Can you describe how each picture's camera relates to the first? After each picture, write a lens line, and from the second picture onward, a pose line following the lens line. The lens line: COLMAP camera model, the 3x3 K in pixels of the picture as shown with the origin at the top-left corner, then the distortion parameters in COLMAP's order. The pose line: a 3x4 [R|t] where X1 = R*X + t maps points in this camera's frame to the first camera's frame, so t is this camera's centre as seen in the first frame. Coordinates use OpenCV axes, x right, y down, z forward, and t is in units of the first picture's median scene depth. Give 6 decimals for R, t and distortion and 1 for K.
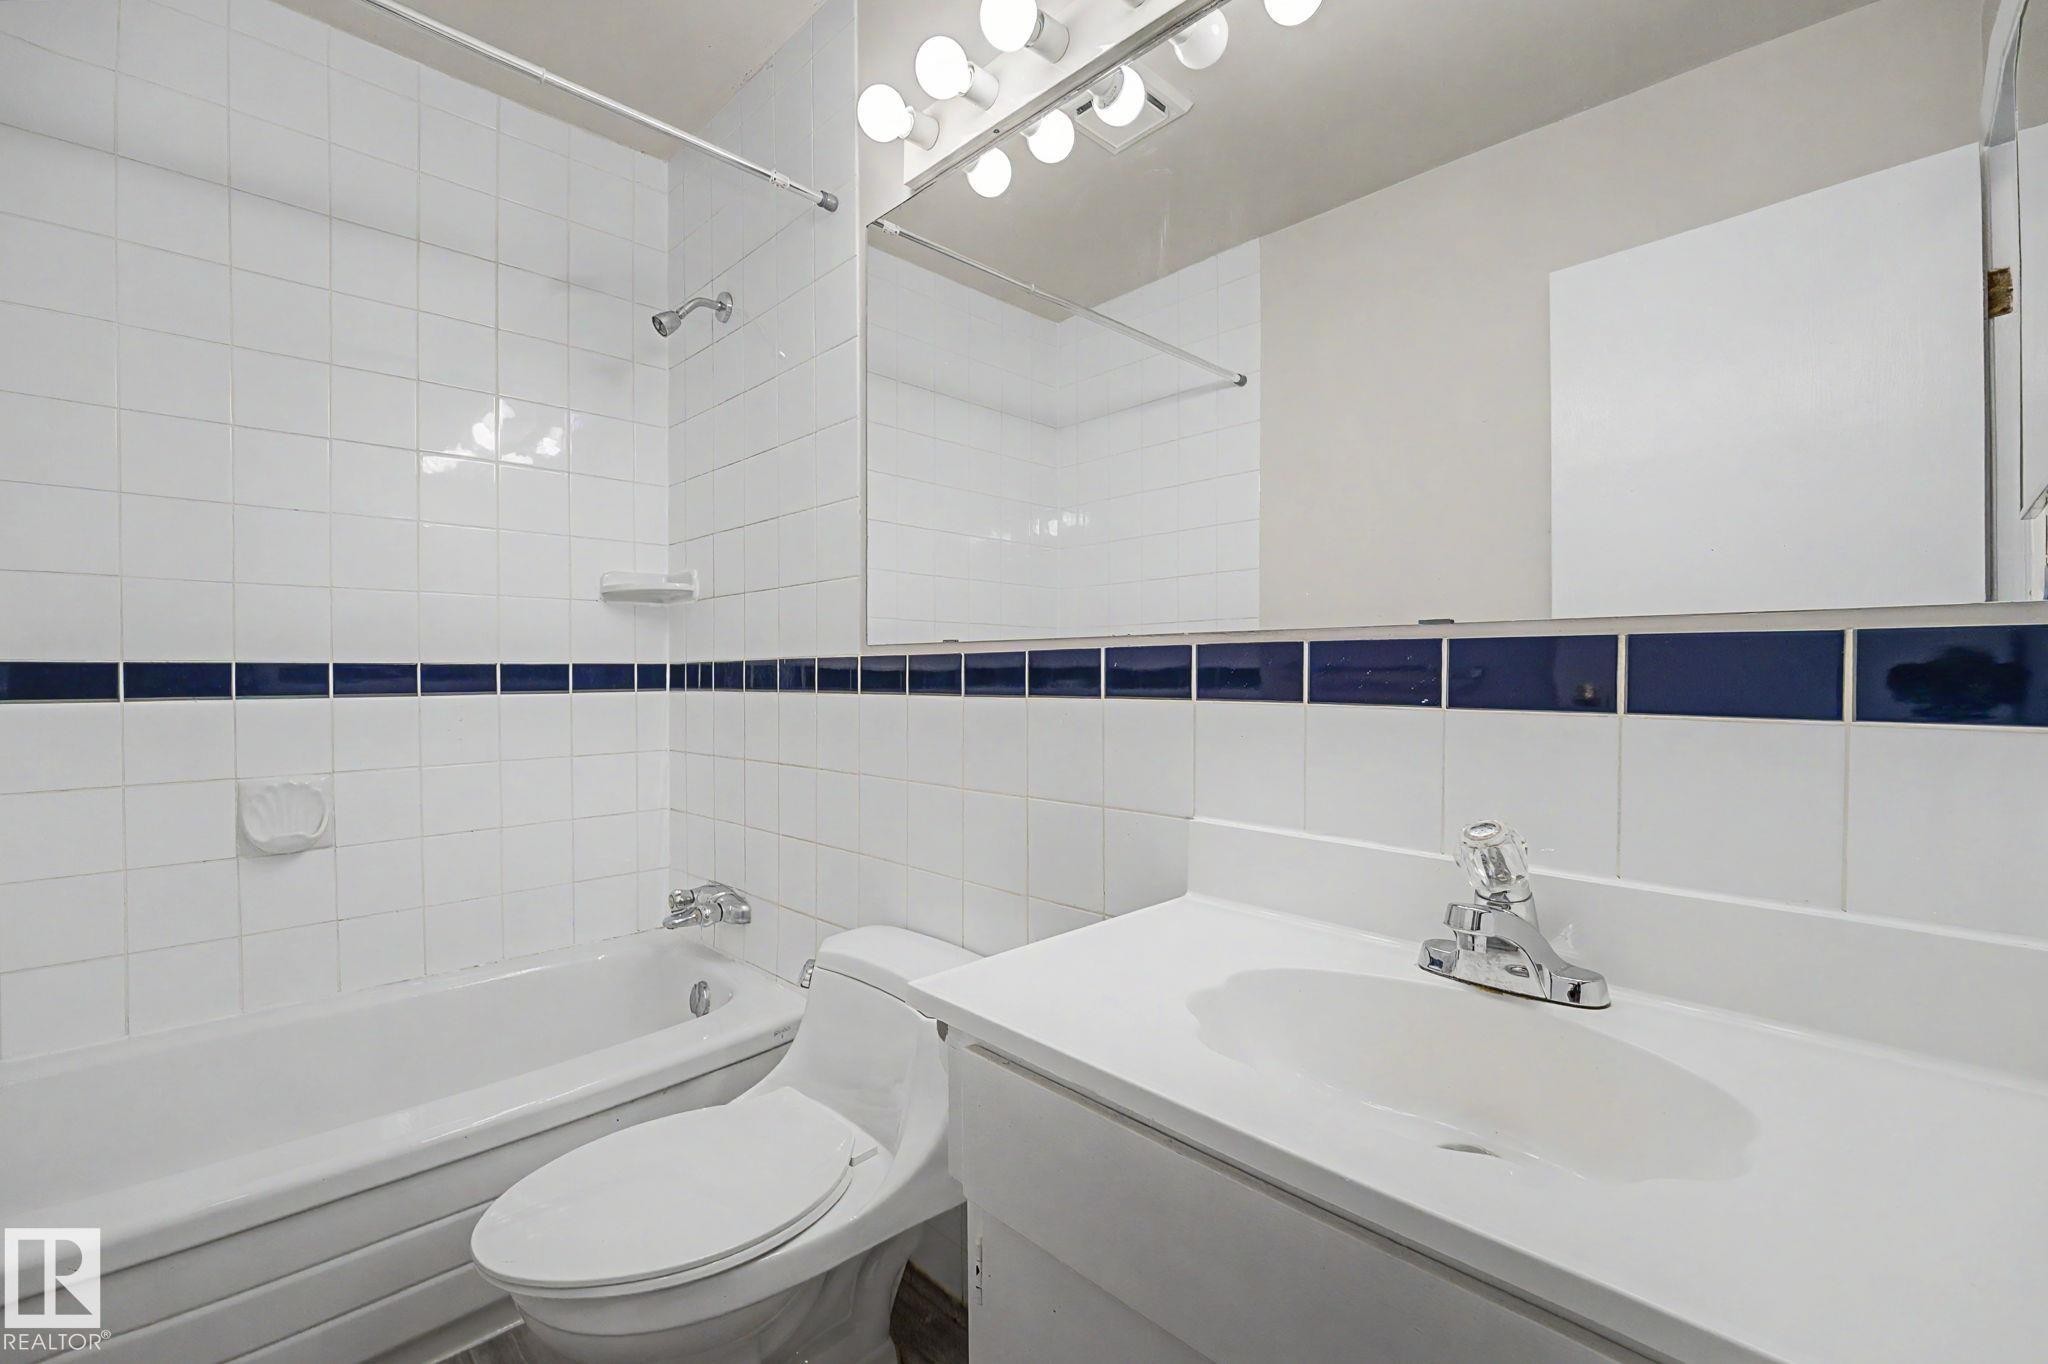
lens RADIAL K [[865.4, 0, 1027.8], [0, 865.4, 681.9], [0, 0, 1]] dist [-0.002119, -0.003097]
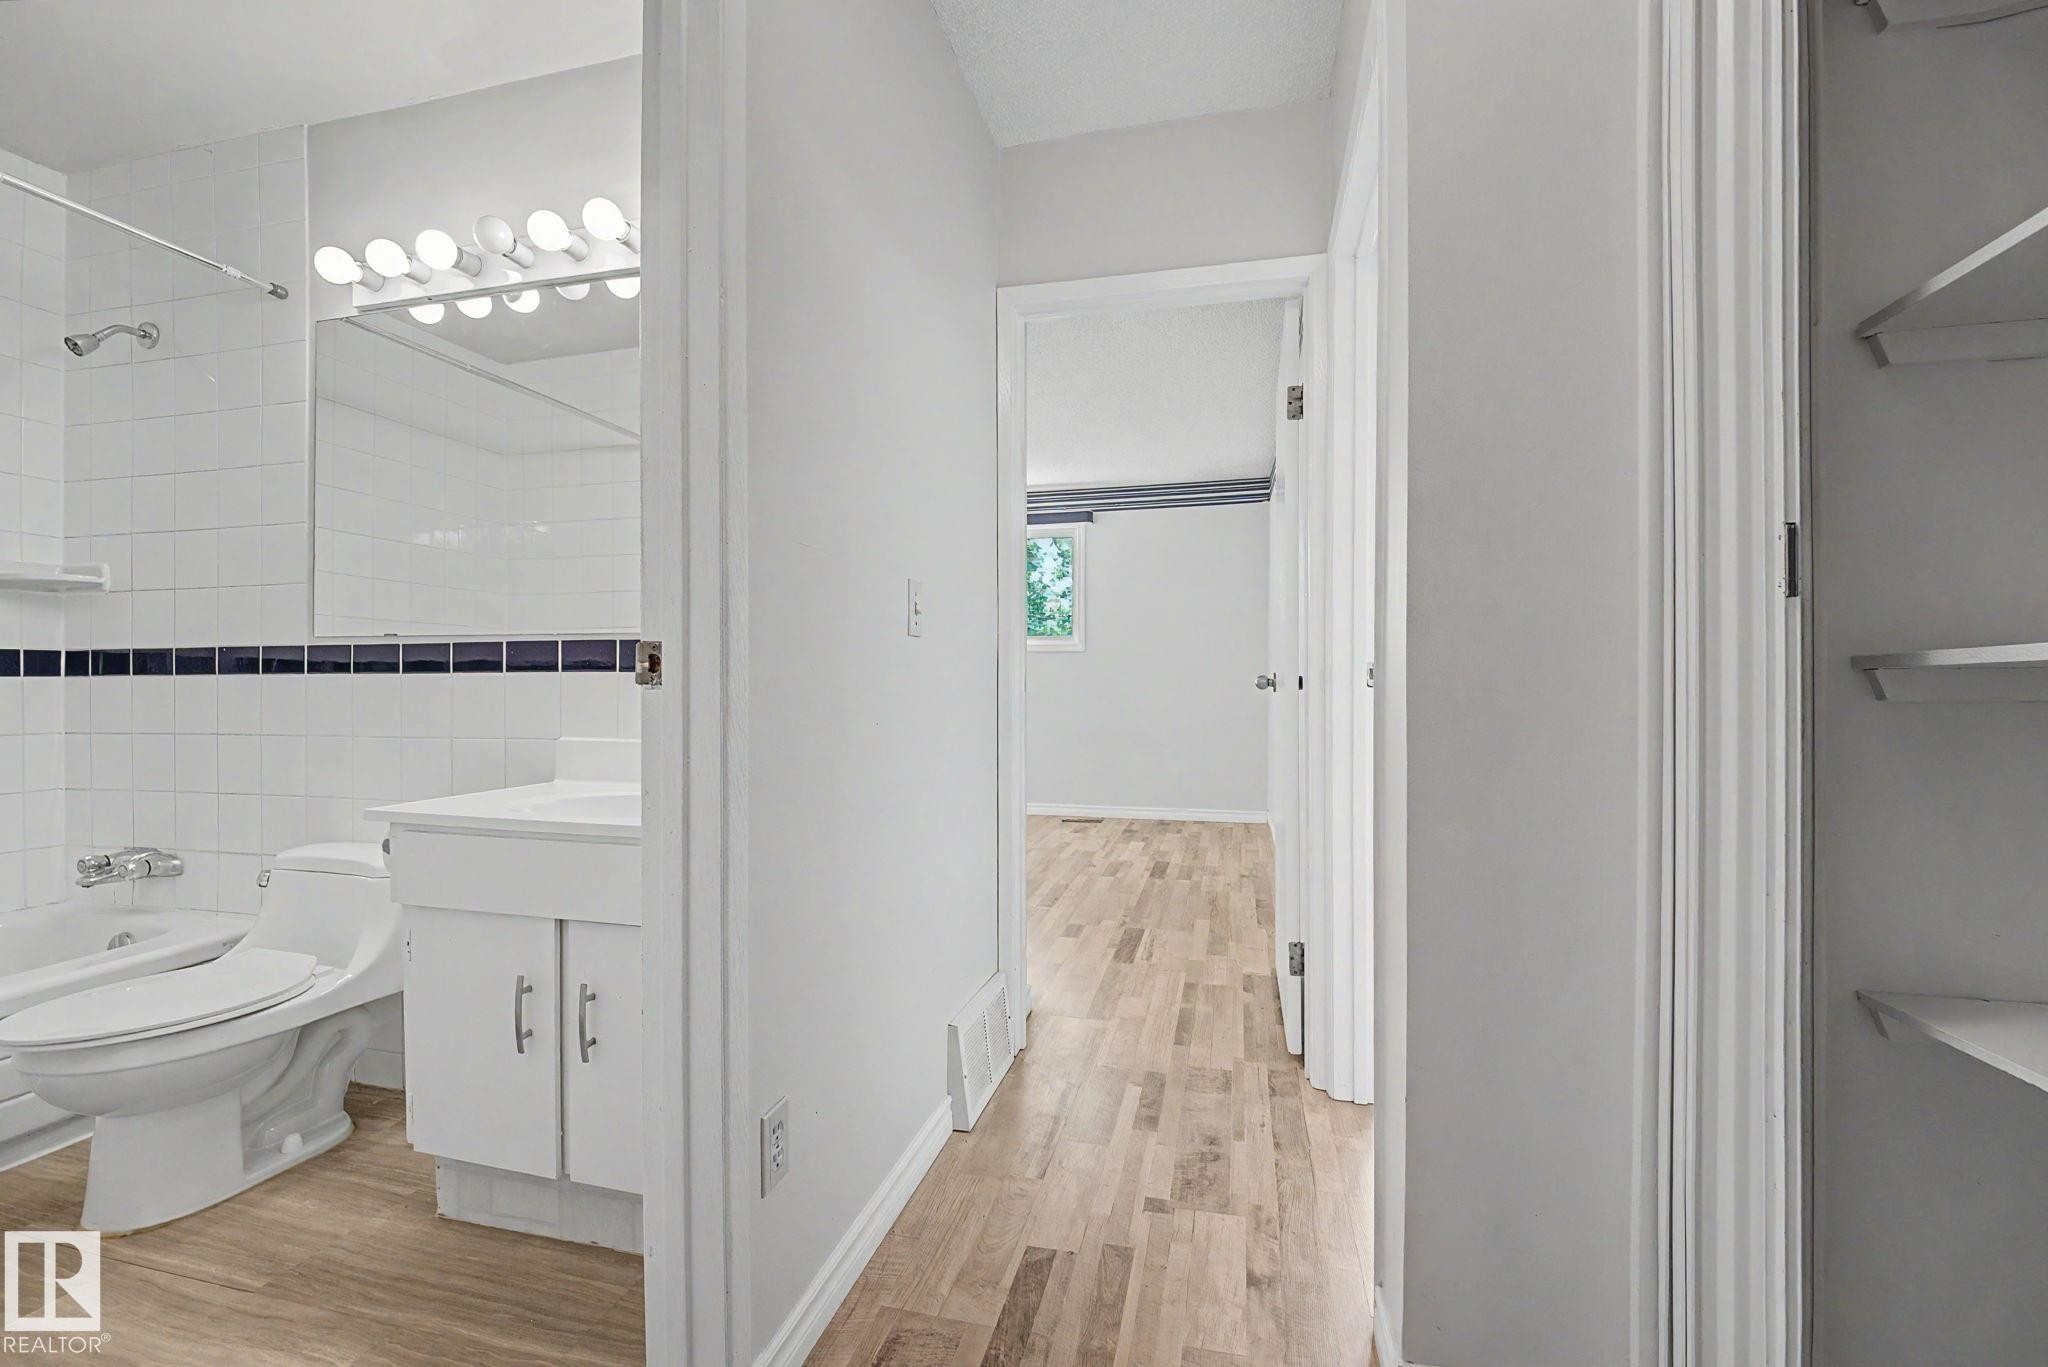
lens RADIAL K [[865.4, 0, 1013.1], [0, 865.4, 662.6], [0, 0, 1]] dist [-0.002119, -0.003097]
pose [[0.858959, -0.001065, 0.512043, 0.045677], [0.007971, 0.999904, -0.011292, 0.016782], [-0.511982, 0.013781, 0.858886, -0.567644]]
